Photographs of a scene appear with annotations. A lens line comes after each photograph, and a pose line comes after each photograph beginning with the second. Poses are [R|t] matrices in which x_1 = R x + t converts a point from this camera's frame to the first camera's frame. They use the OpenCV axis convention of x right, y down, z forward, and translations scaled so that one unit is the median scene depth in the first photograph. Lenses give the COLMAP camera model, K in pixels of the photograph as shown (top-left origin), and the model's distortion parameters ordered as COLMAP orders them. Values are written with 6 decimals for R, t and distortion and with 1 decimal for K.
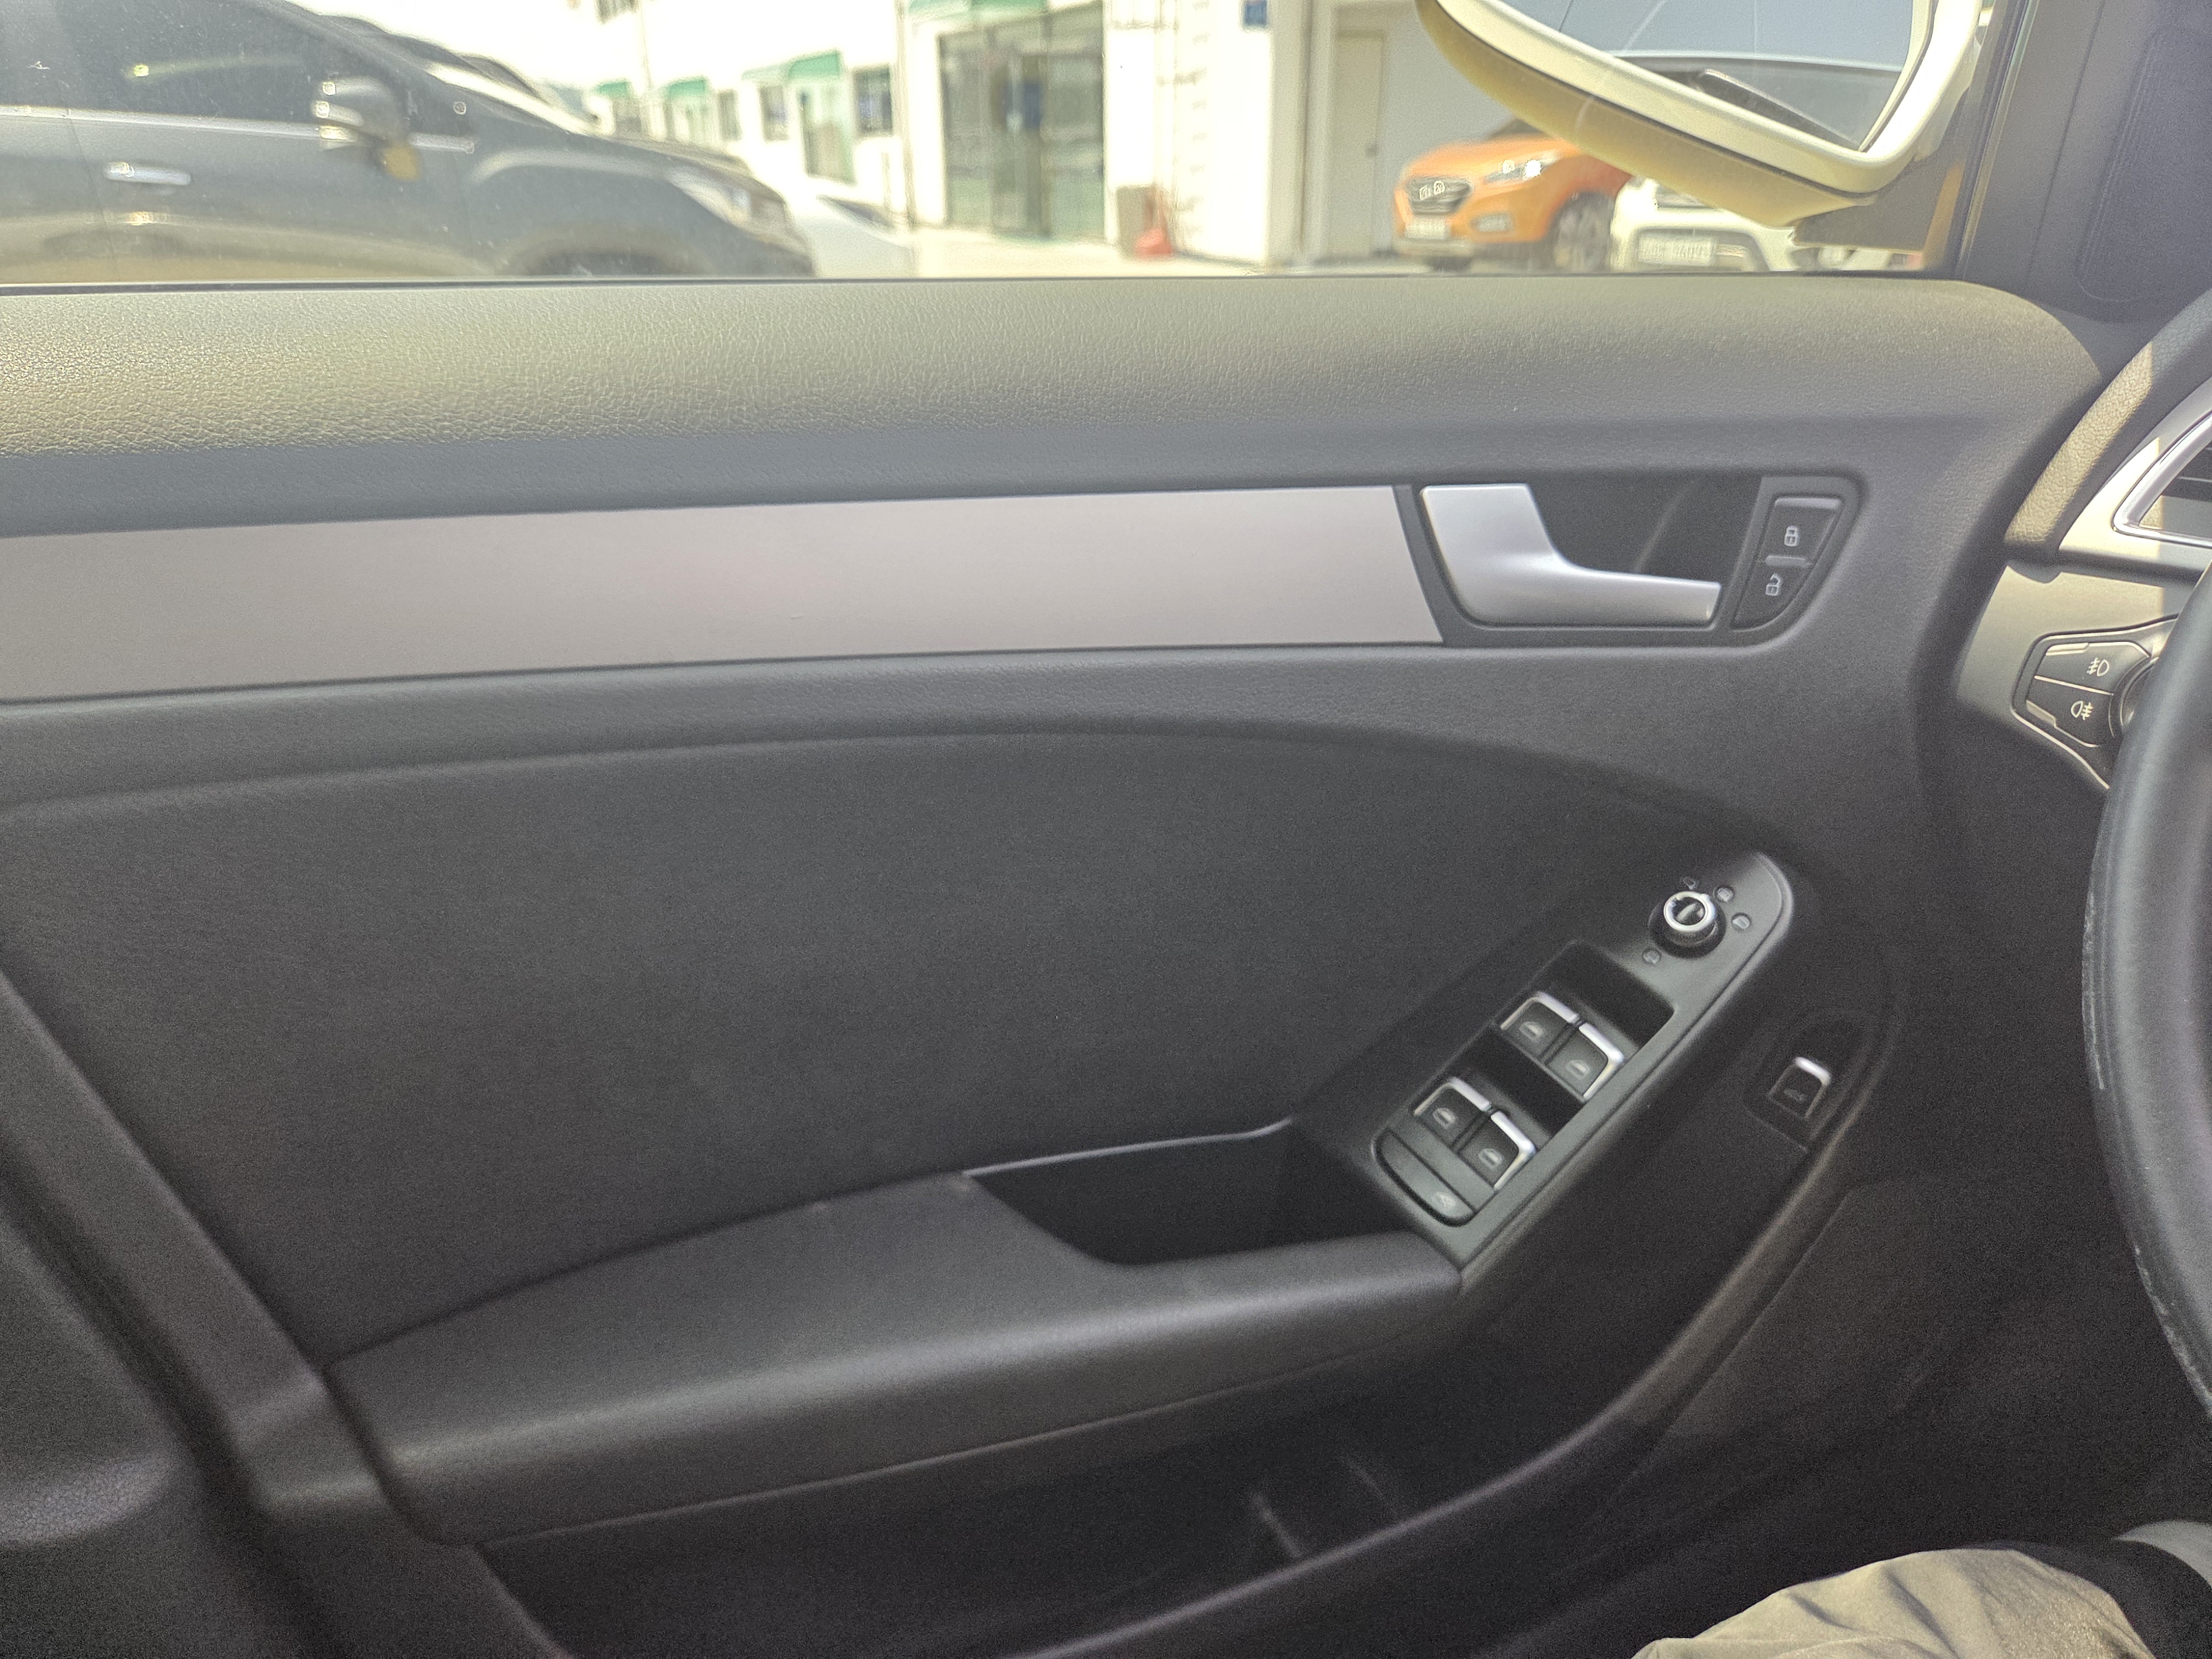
lens RADIAL K [[1544.2, 0, 1076.9], [0, 1544.2, 817.4], [0, 0, 1]] dist [0.037918, -0.043436]
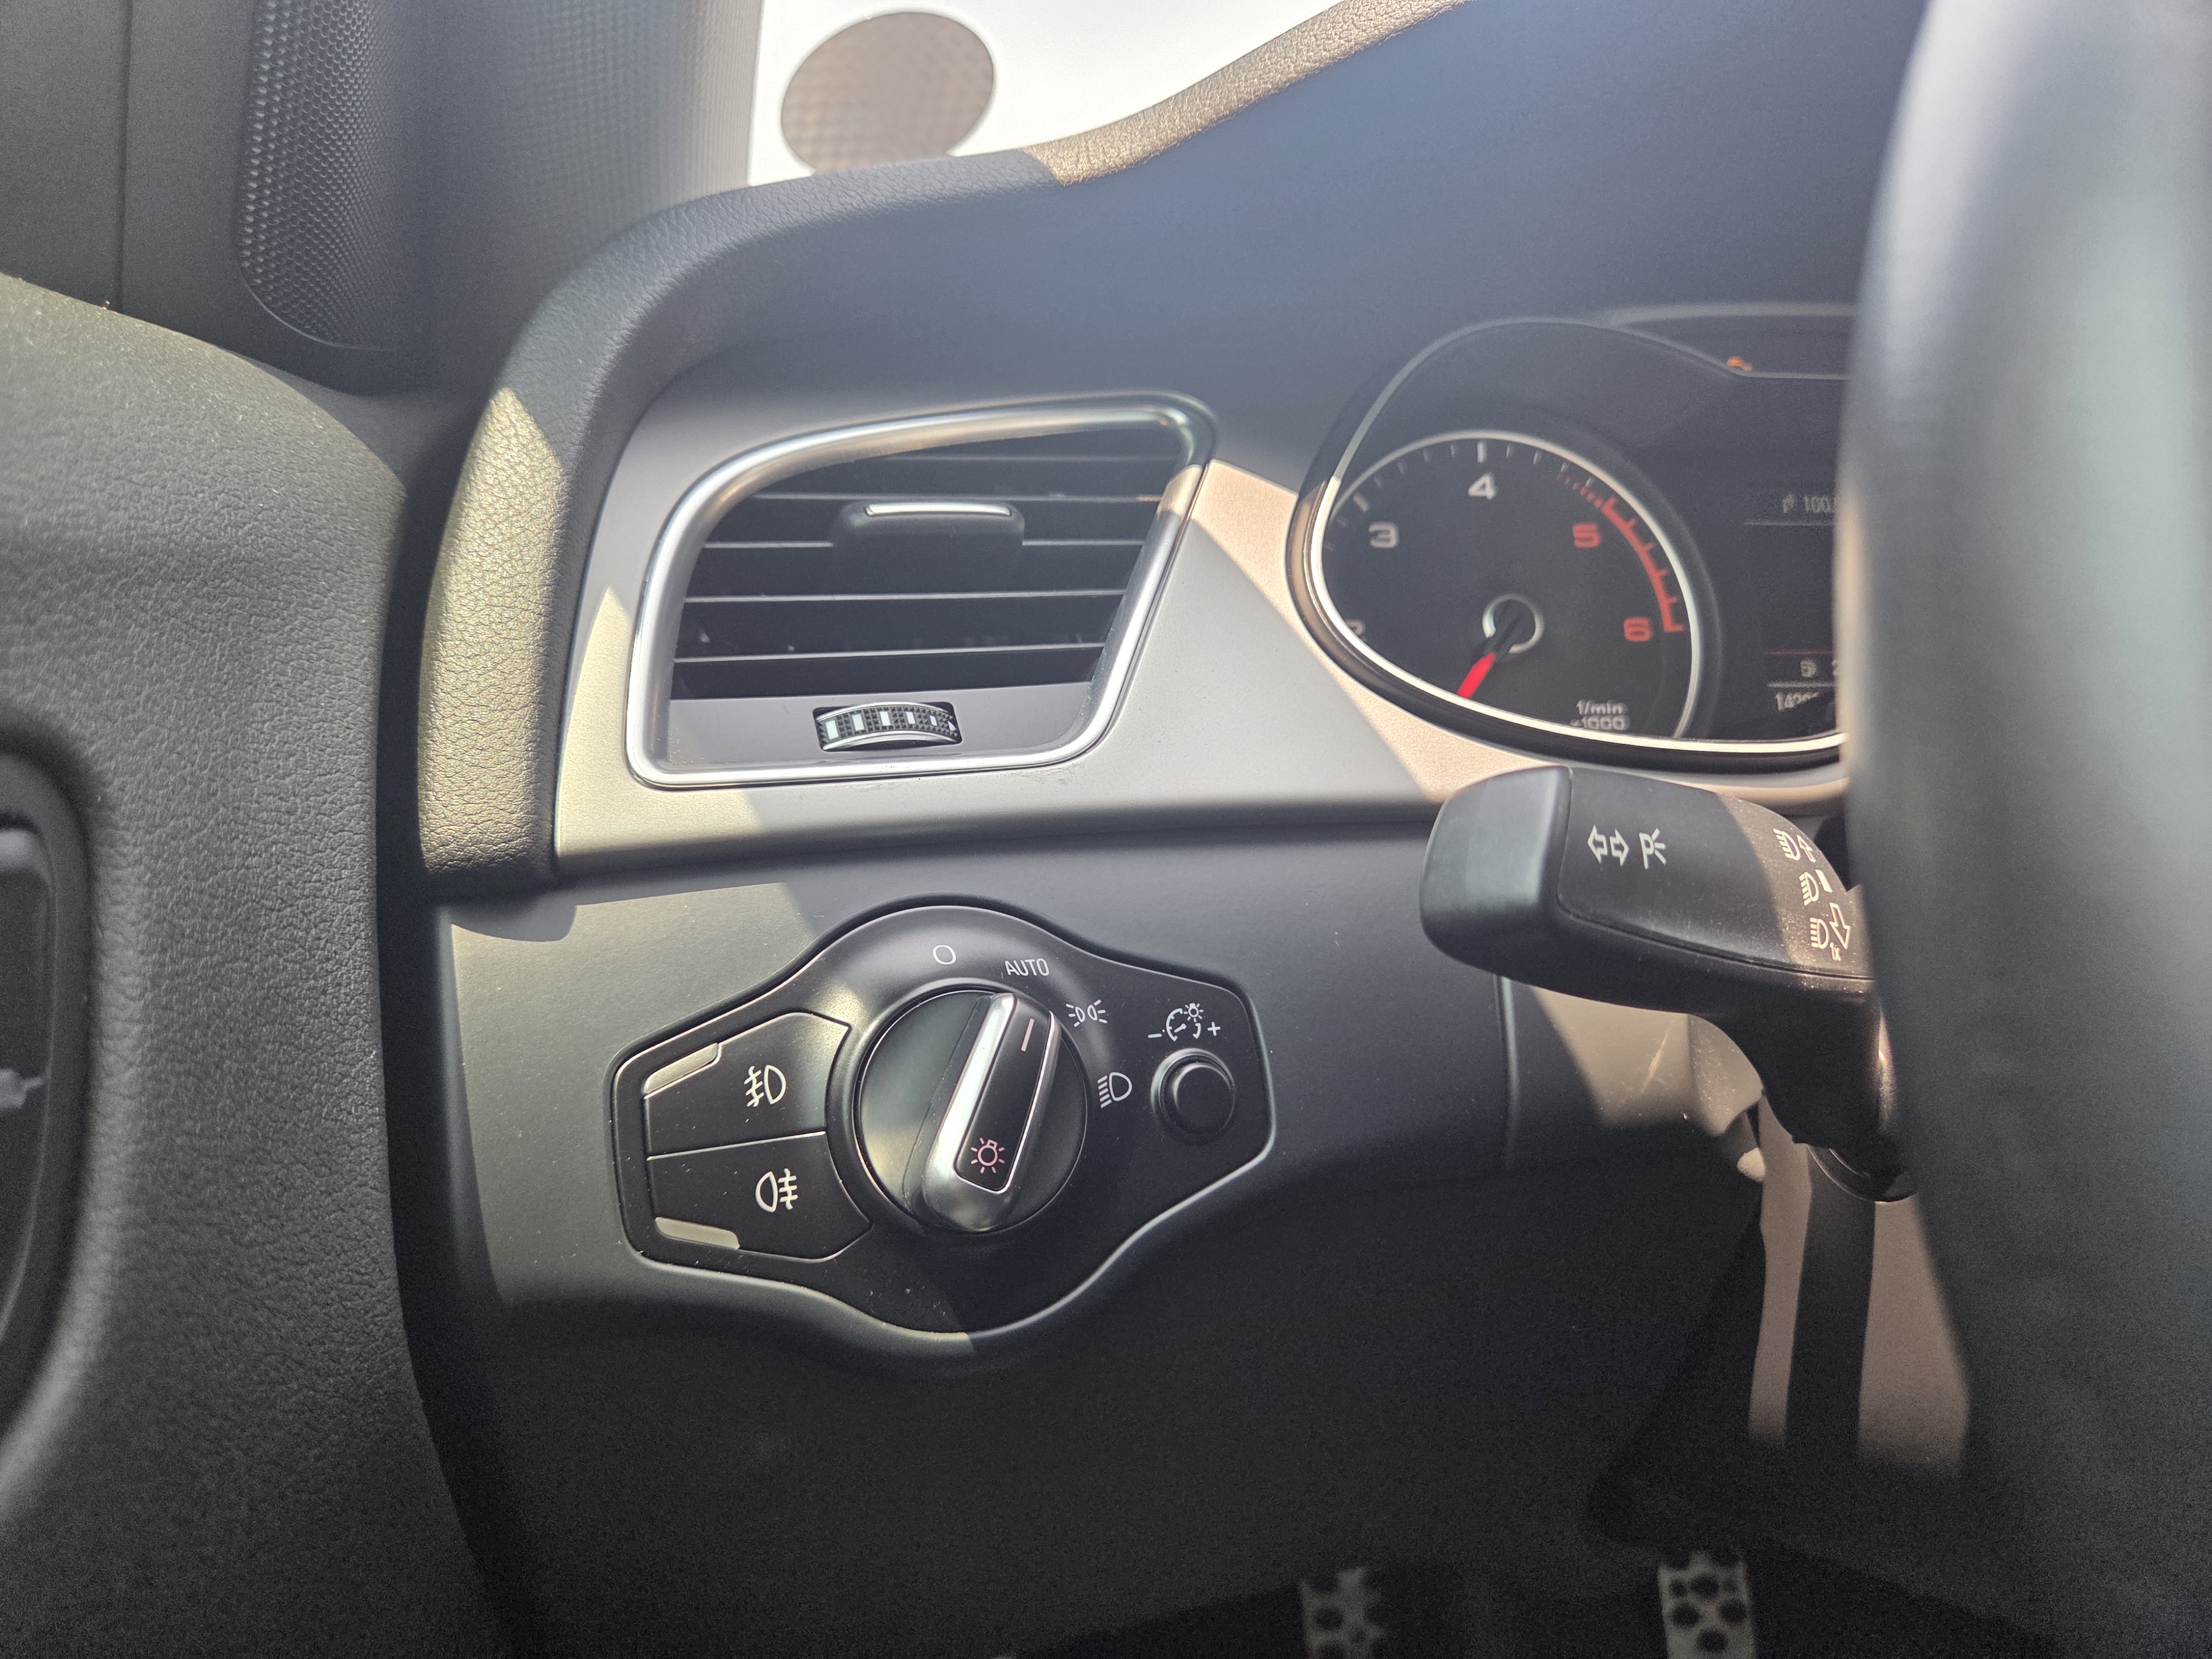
lens RADIAL K [[1544.2, 0, 1073.4], [0, 1544.2, 846.1], [0, 0, 1]] dist [0.037918, -0.043436]
pose [[0.276385, -0.184994, 0.943074, 0.284145], [0.382113, 0.921552, 0.068786, -0.149058], [-0.881817, 0.341349, 0.325392, 0.743833]]
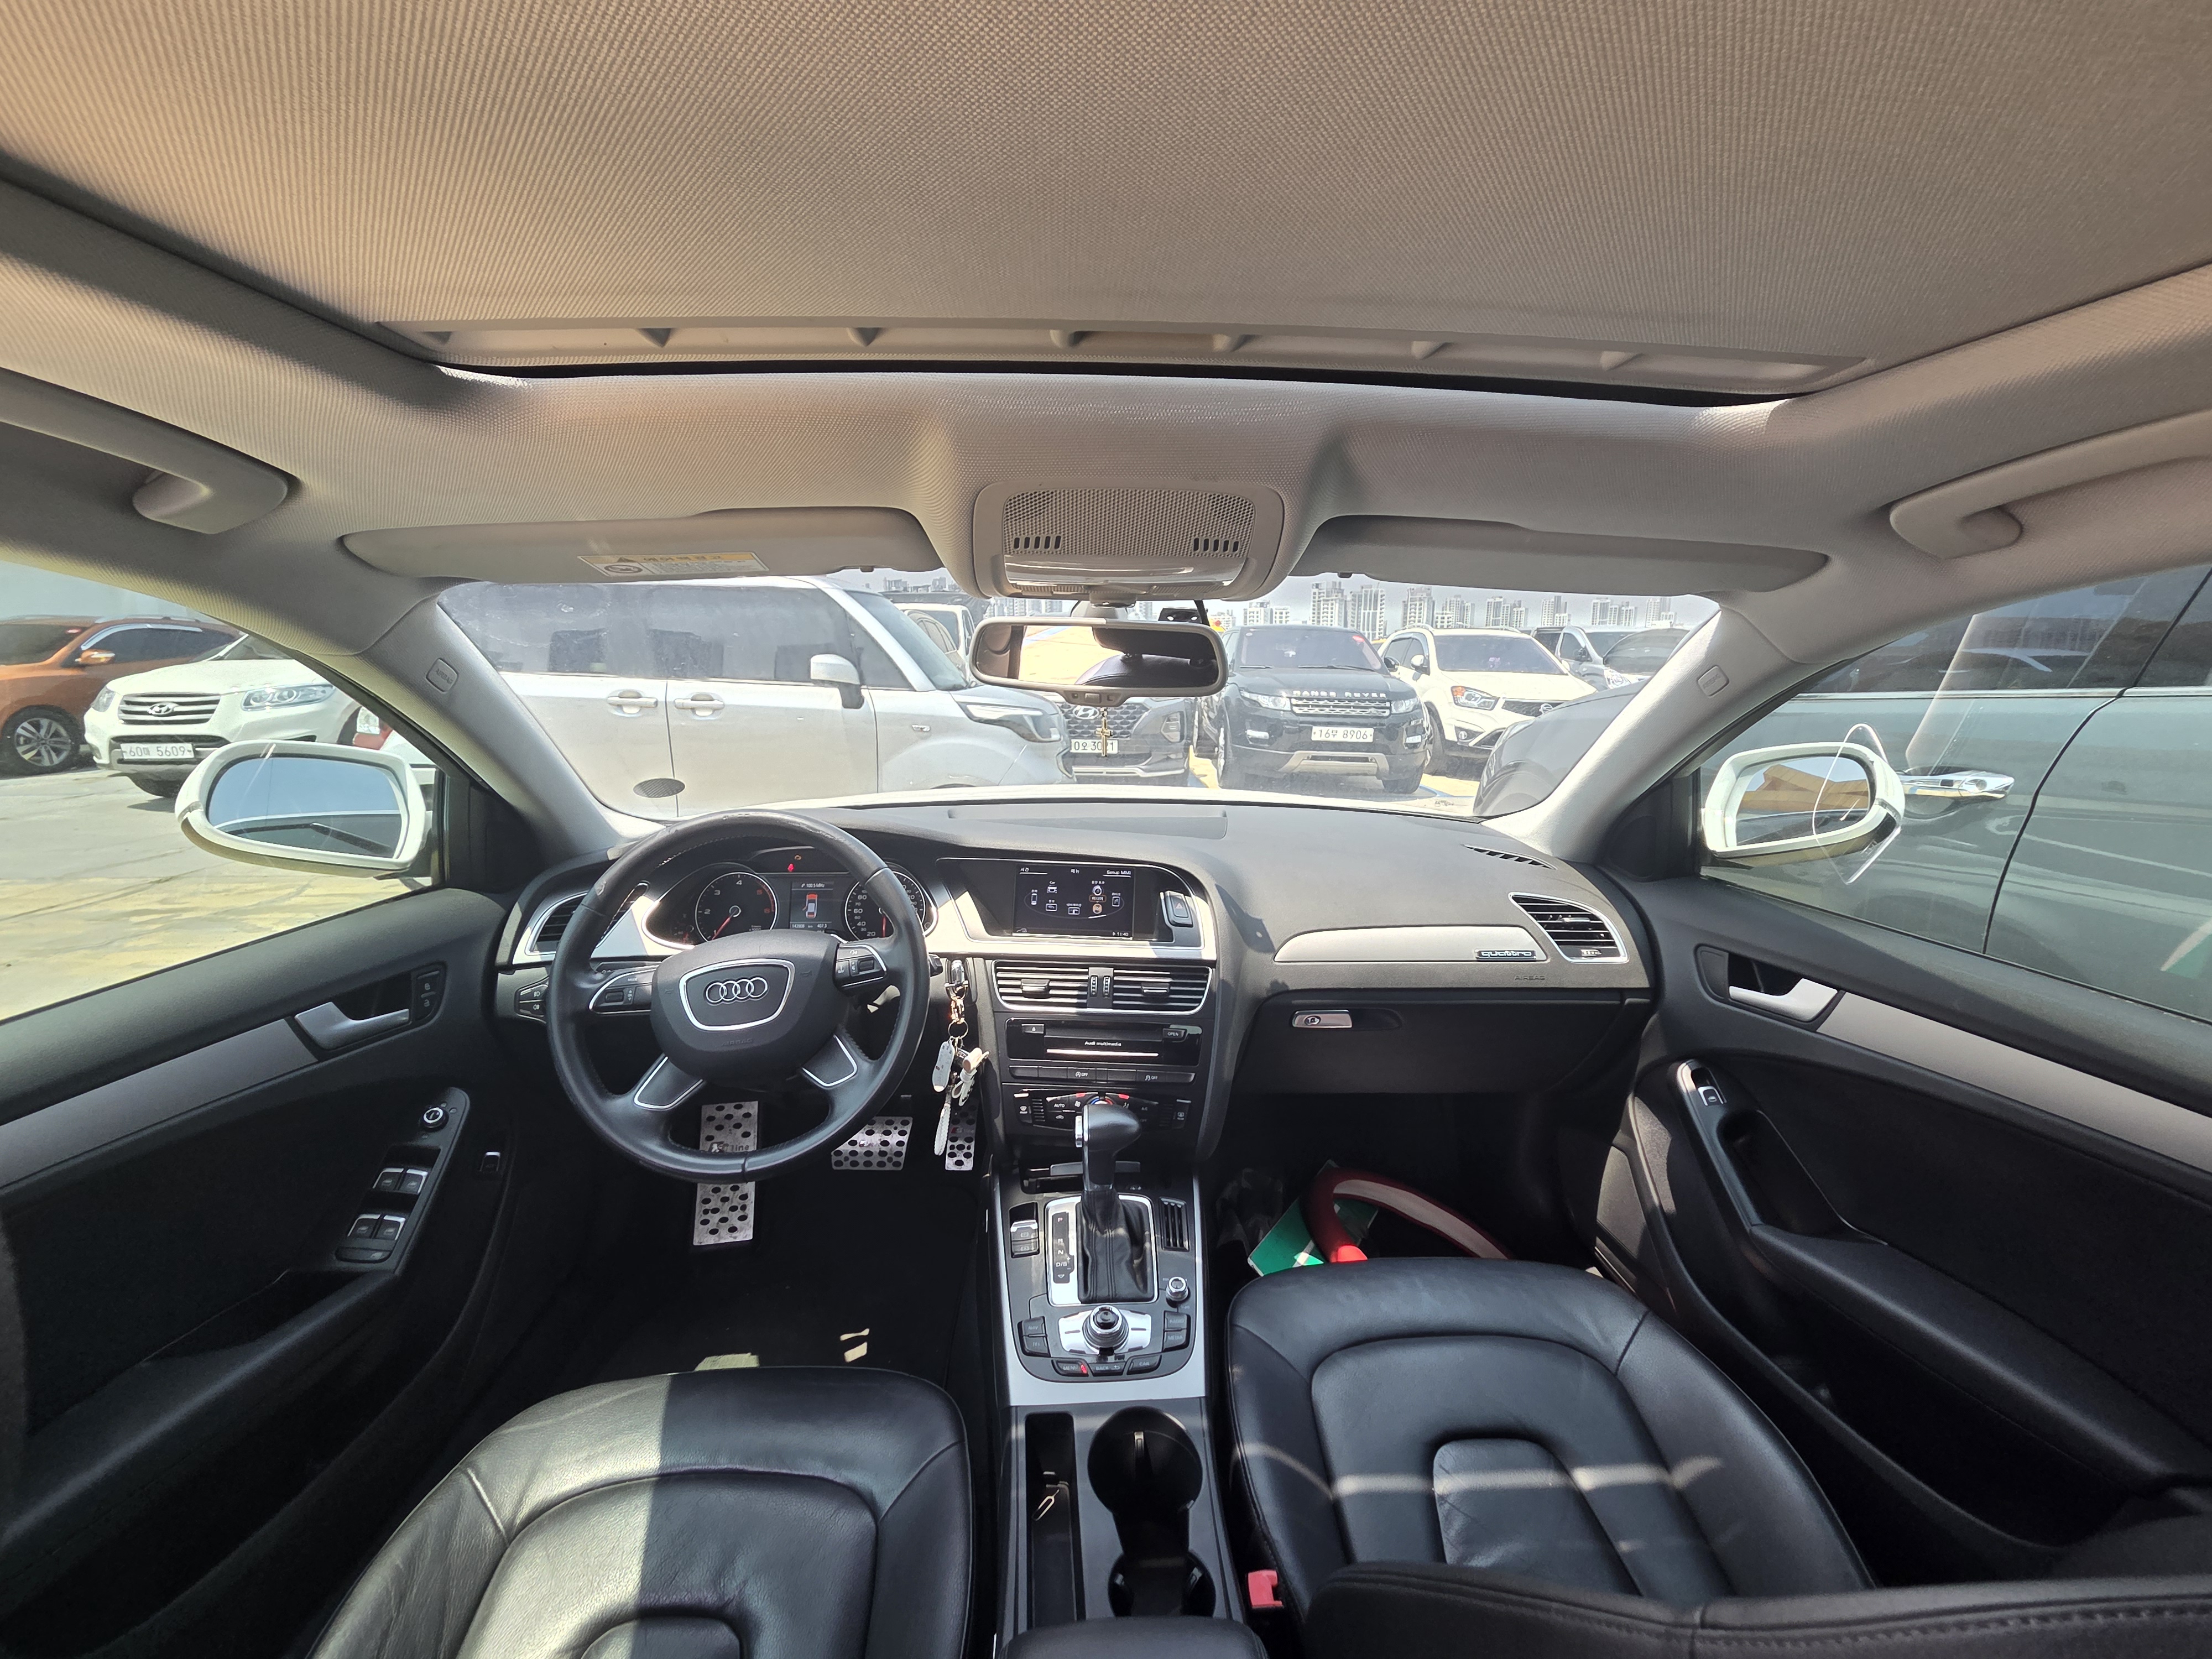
lens RADIAL K [[927.4, 0, 1133.1], [0, 927.4, 813.4], [0, 0, 1]] dist [-0.009254, -0.000063]
pose [[0.384373, -0.150391, 0.910846, -0.612924], [0.364207, 0.931318, 0.000077, 0.011112], [-0.848299, 0.331707, 0.412747, -1.054097]]
